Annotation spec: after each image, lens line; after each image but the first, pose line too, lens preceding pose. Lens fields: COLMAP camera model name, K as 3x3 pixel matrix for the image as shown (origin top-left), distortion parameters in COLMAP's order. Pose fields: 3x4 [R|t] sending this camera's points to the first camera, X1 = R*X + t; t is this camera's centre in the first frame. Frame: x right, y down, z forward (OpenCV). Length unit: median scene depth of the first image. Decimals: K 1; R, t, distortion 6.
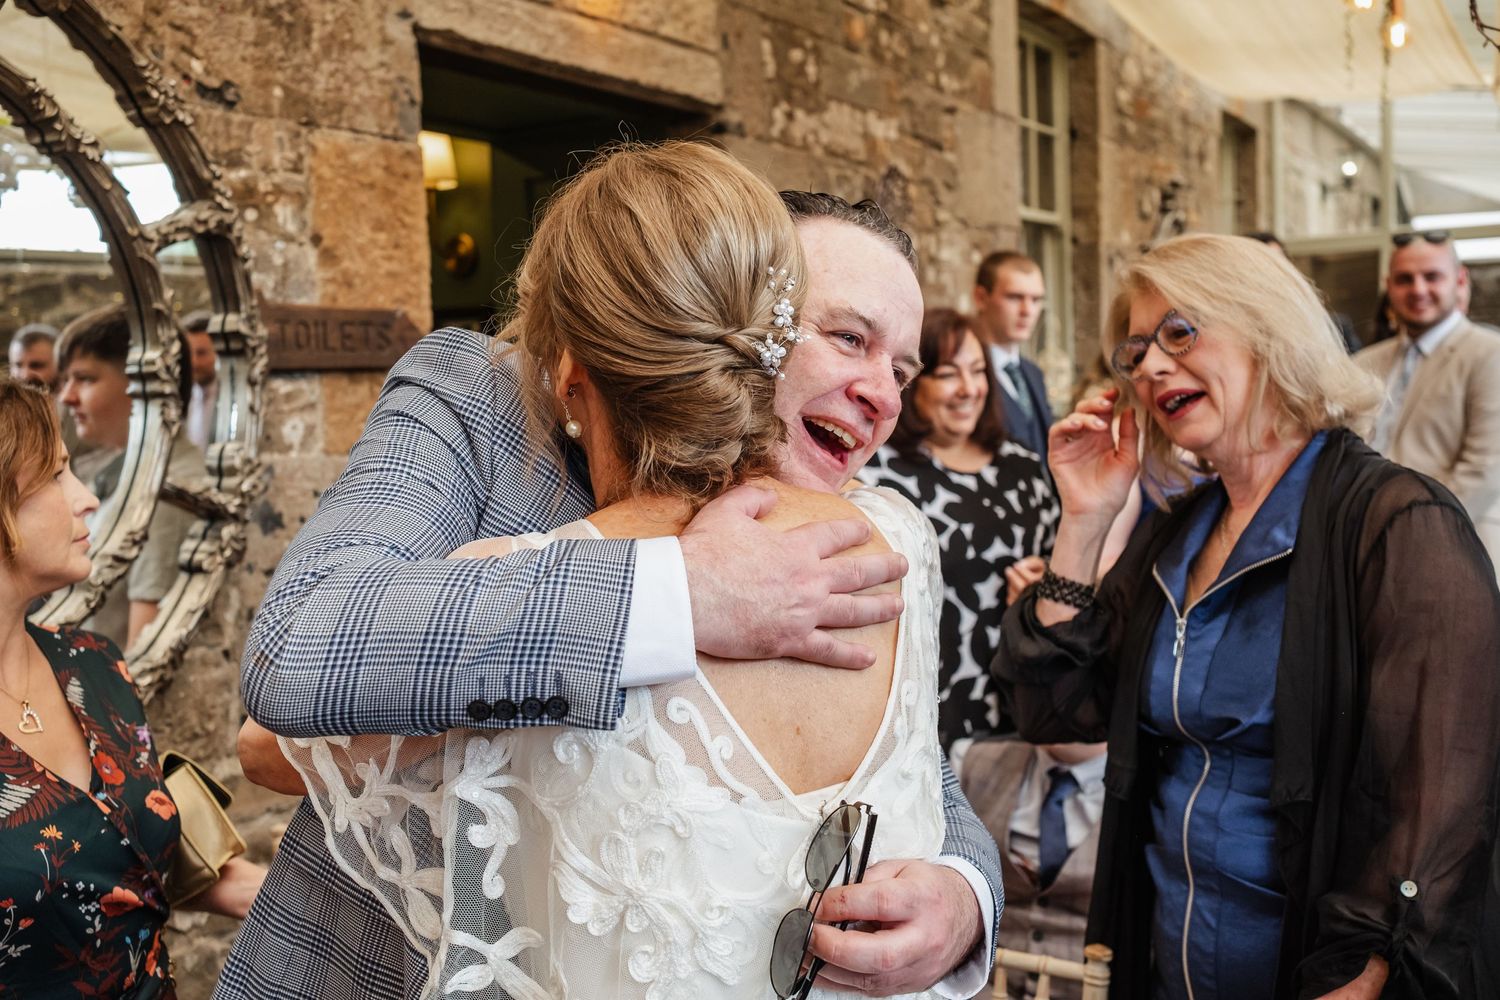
lens RADIAL K [[1560.5, 0, 750.0], [0, 1560.5, 500.0], [0, 0, 1]] dist [0.008917, 0.017302]
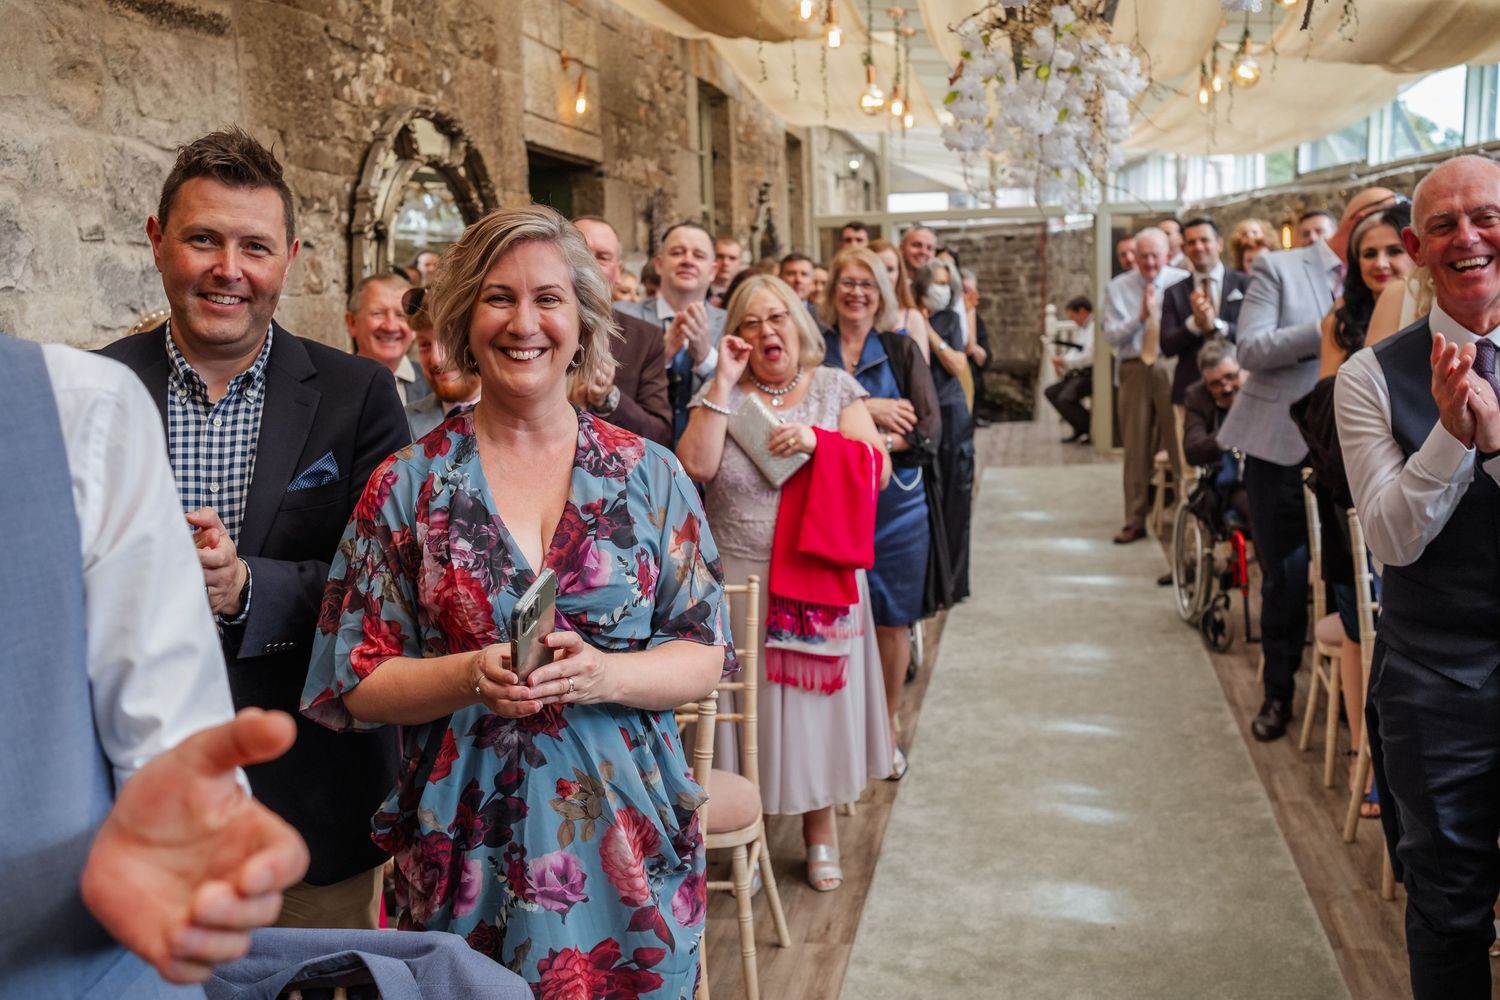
lens RADIAL K [[1560.5, 0, 750.0], [0, 1560.5, 500.0], [0, 0, 1]] dist [0.008917, 0.017302]
pose [[0.947177, -0.037472, 0.318514, -0.277909], [0.025904, 0.998844, 0.040481, 0.053259], [-0.319663, -0.030092, 0.947053, -0.527156]]
